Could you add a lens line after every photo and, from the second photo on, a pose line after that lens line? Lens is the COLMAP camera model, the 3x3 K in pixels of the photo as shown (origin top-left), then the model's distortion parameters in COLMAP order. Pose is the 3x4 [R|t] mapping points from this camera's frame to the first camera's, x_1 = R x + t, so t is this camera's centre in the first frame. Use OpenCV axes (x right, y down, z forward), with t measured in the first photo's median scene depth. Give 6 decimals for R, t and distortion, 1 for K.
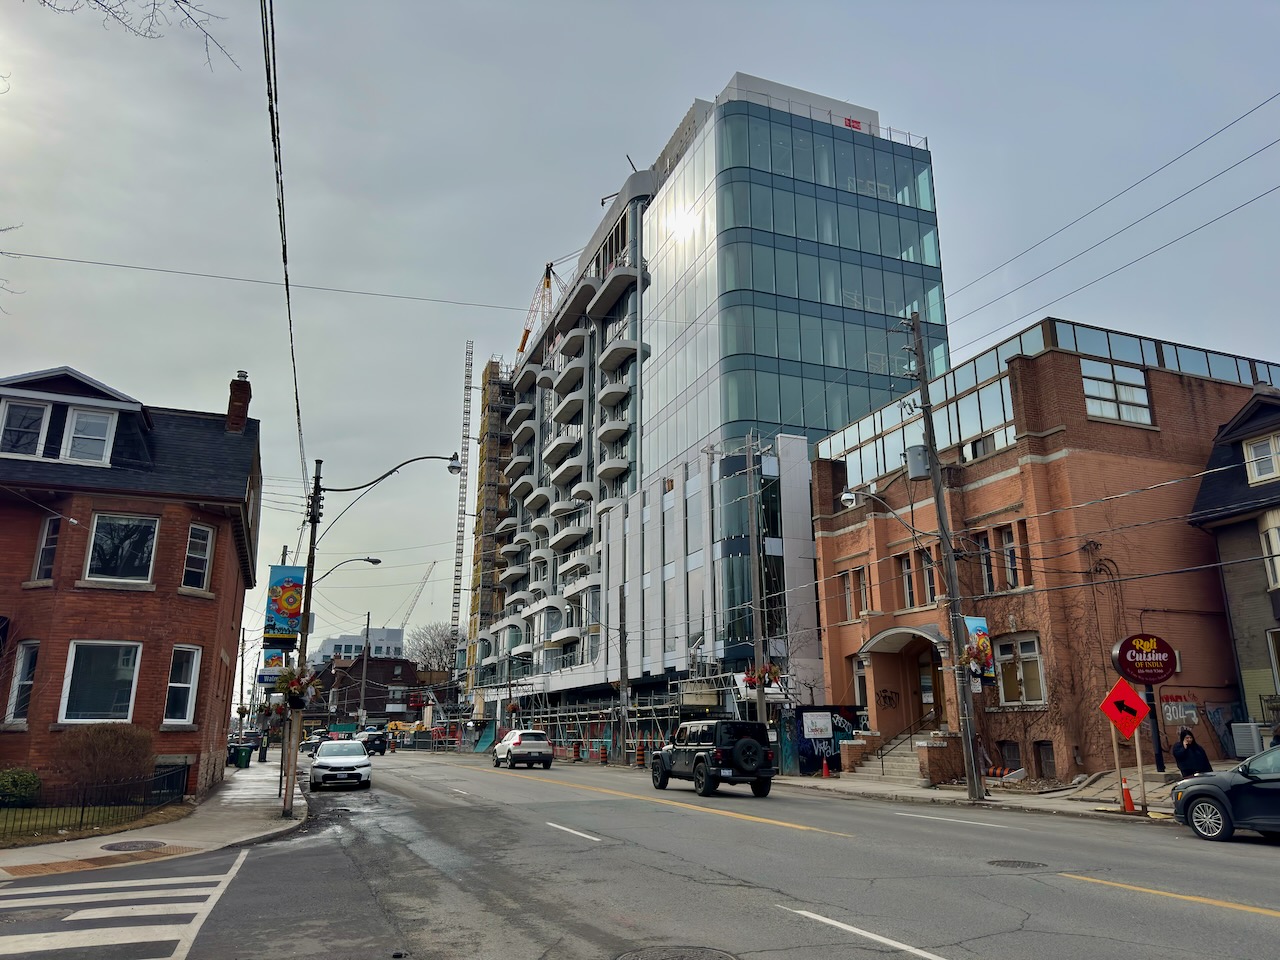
lens RADIAL K [[896.8, 0, 642.7], [0, 896.8, 482.6], [0, 0, 1]] dist [0.072258, 0.000333]
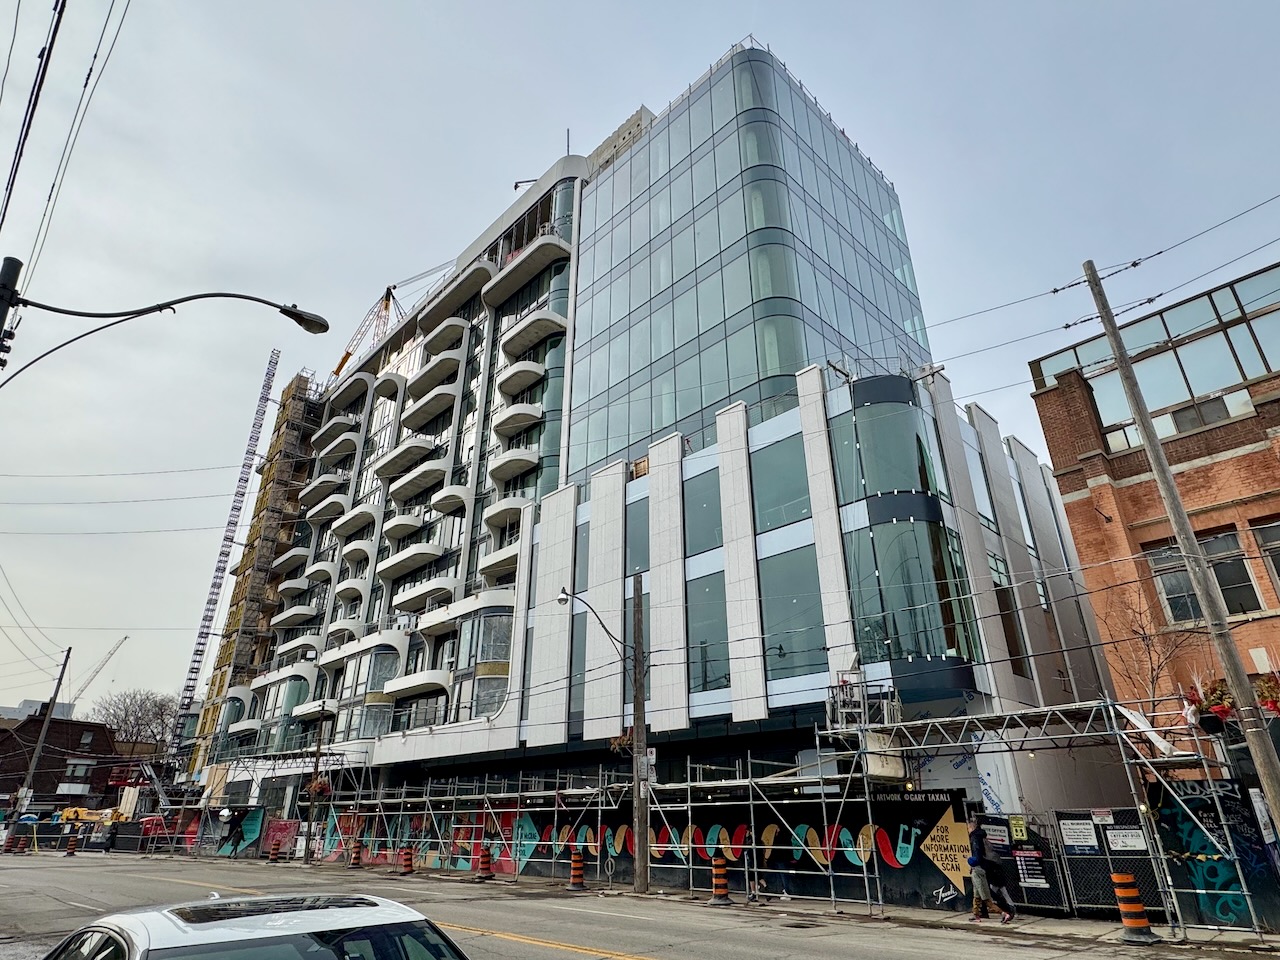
lens RADIAL K [[727.2, 0, 638.6], [0, 727.2, 479.2], [0, 0, 1]] dist [-0.010699, 0.002841]
pose [[0.922183, 0.167790, 0.348460, -0.115410], [-0.104257, 0.975485, -0.193803, 0.082083], [-0.372436, 0.142393, 0.917069, 0.301285]]
